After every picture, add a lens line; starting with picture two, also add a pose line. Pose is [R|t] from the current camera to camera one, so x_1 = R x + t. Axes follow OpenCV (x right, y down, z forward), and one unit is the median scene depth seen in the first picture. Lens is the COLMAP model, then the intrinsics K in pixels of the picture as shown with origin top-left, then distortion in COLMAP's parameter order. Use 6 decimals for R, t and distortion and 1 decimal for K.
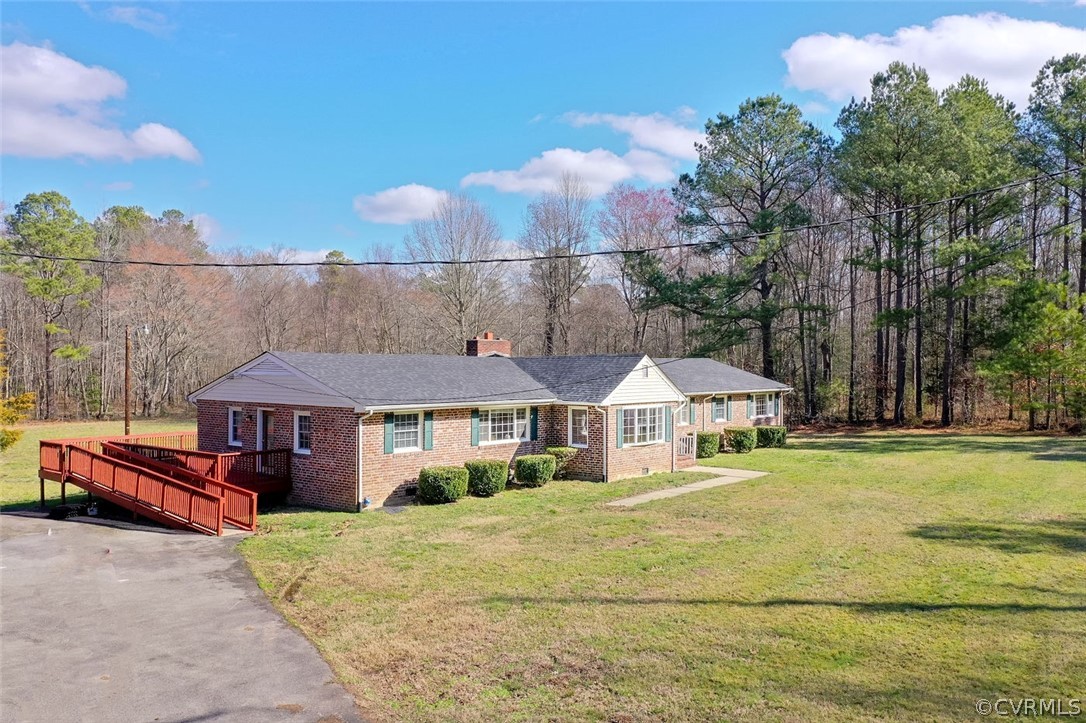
lens RADIAL K [[850.9, 0, 543.0], [0, 850.9, 361.5], [0, 0, 1]] dist [-0.003306, 0.000020]
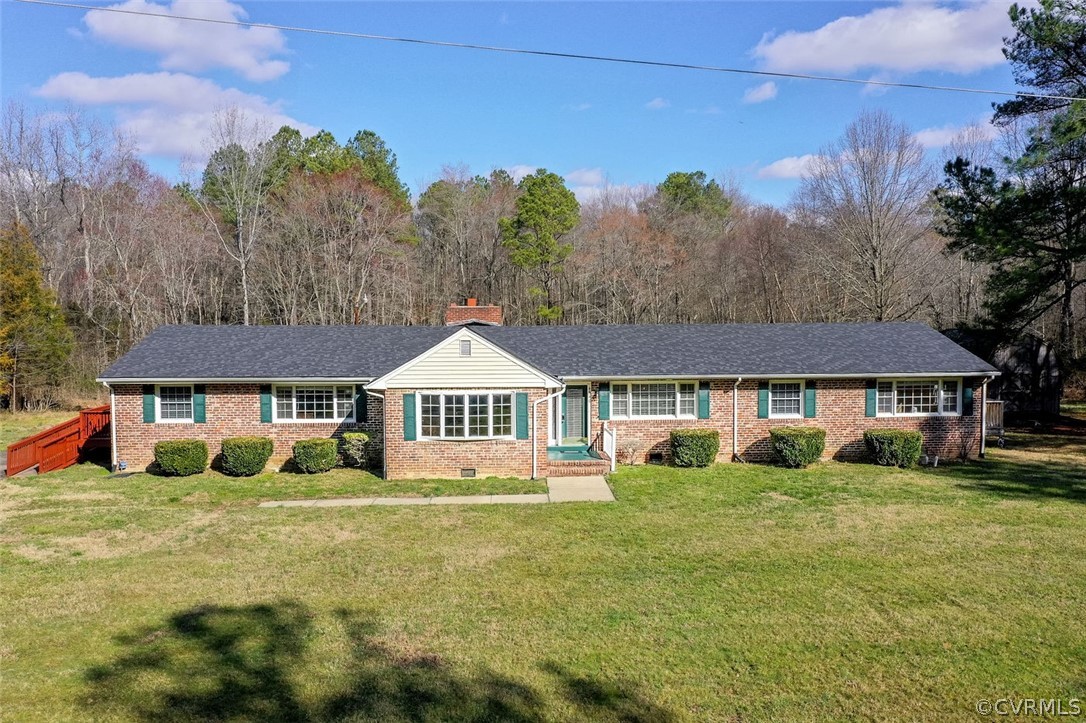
lens RADIAL K [[694.0, 0, 543.0], [0, 694.0, 361.5], [0, 0, 1]] dist [-0.081002, 0.000082]
pose [[0.749769, 0.028608, -0.661081, 0.622313], [0.000474, 0.999042, 0.043770, -0.003923], [0.661699, -0.033130, 0.749037, 0.586248]]
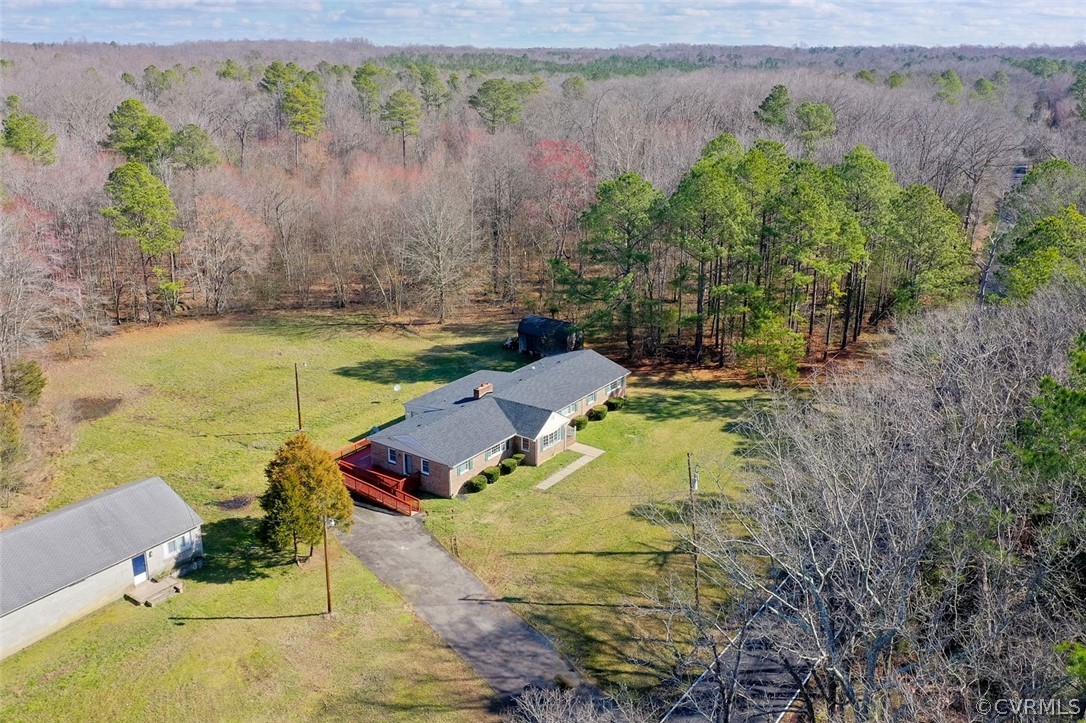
lens RADIAL K [[850.9, 0, 543.0], [0, 850.9, 361.5], [0, 0, 1]] dist [-0.003306, 0.000020]
pose [[0.996674, -0.021686, 0.078555, -0.097338], [-0.003986, 0.949816, 0.312784, -0.931958], [-0.081396, -0.312057, 0.946570, -1.285327]]
